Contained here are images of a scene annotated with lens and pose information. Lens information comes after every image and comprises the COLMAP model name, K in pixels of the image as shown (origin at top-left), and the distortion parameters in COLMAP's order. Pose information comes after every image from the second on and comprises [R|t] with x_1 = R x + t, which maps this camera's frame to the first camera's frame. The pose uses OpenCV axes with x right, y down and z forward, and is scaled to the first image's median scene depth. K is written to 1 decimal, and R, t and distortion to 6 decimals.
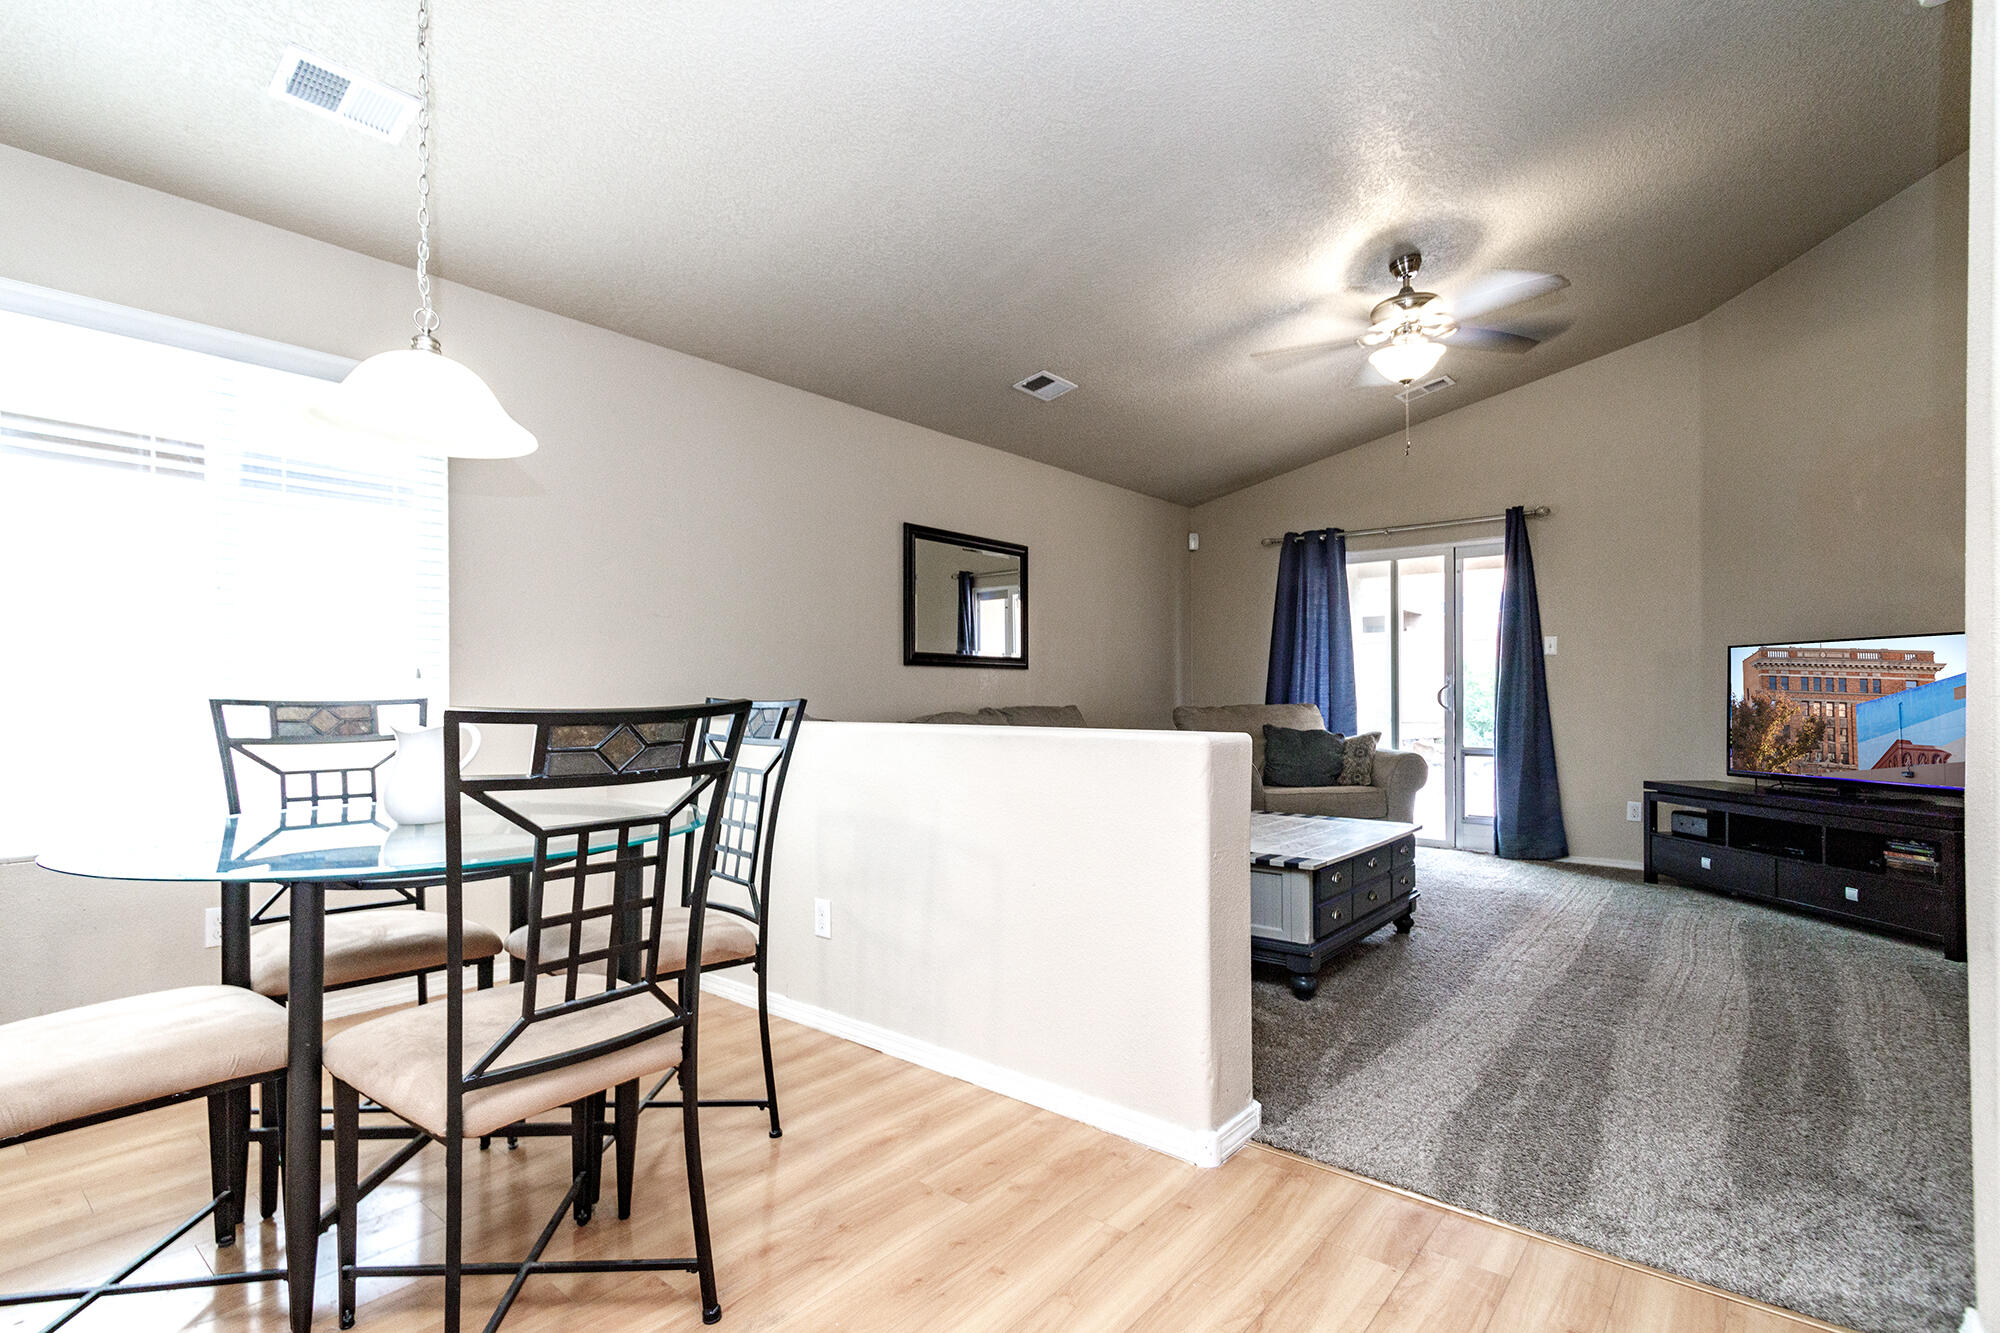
lens RADIAL K [[951.4, 0, 958.9], [0, 951.4, 698.3], [0, 0, 1]] dist [0.016584, -0.006385]
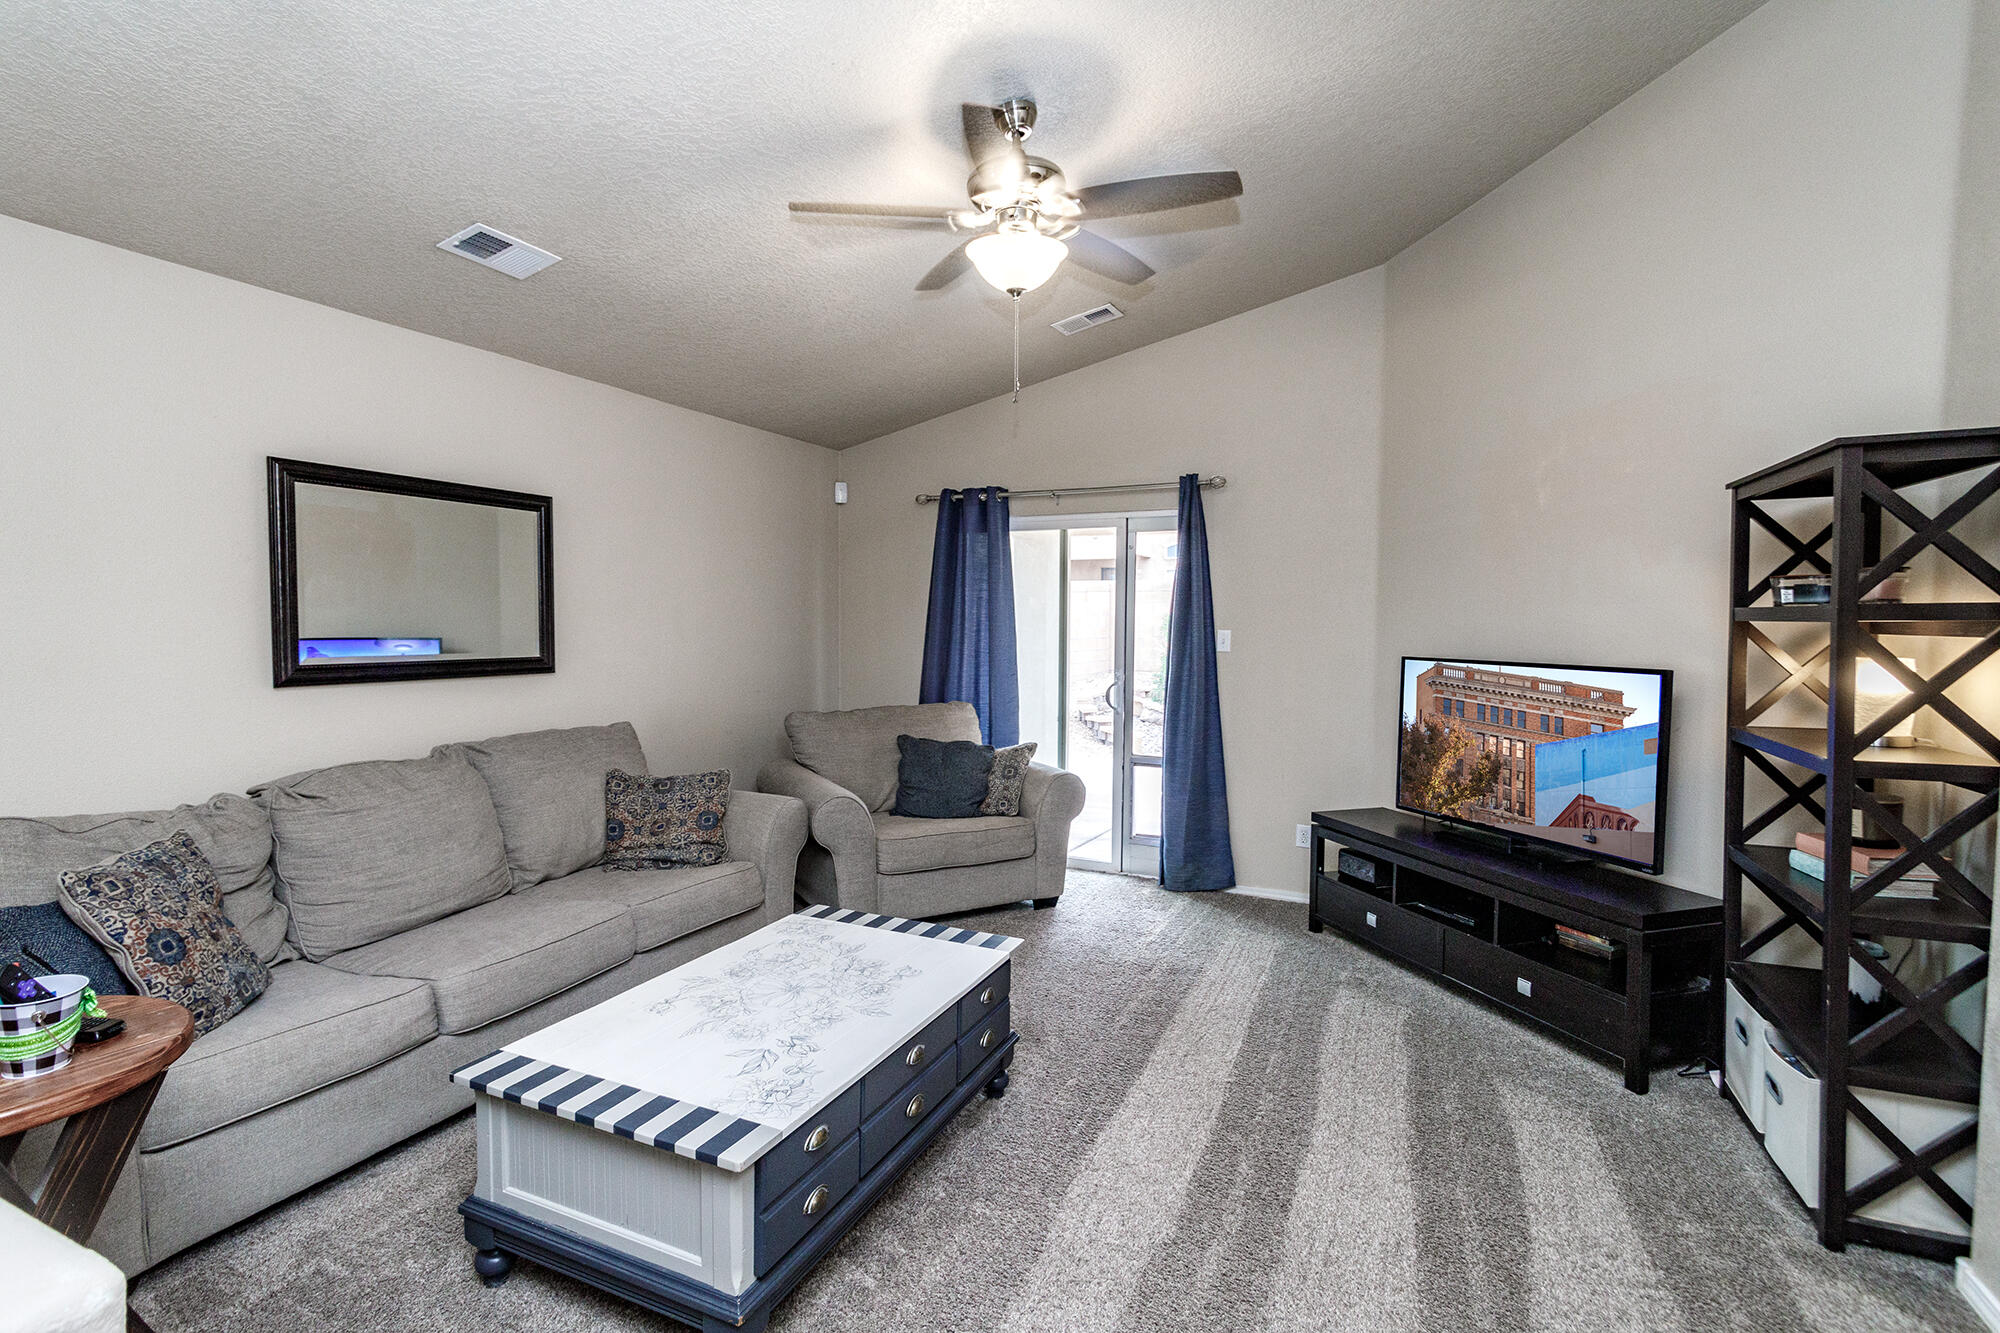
lens RADIAL K [[951.4, 0, 949.4], [0, 951.4, 682.5], [0, 0, 1]] dist [0.016584, -0.006385]
pose [[0.971117, -0.004112, 0.238570, 0.245078], [-0.009110, 0.998484, 0.054293, -0.084808], [-0.238431, -0.054898, 0.969606, 0.319476]]
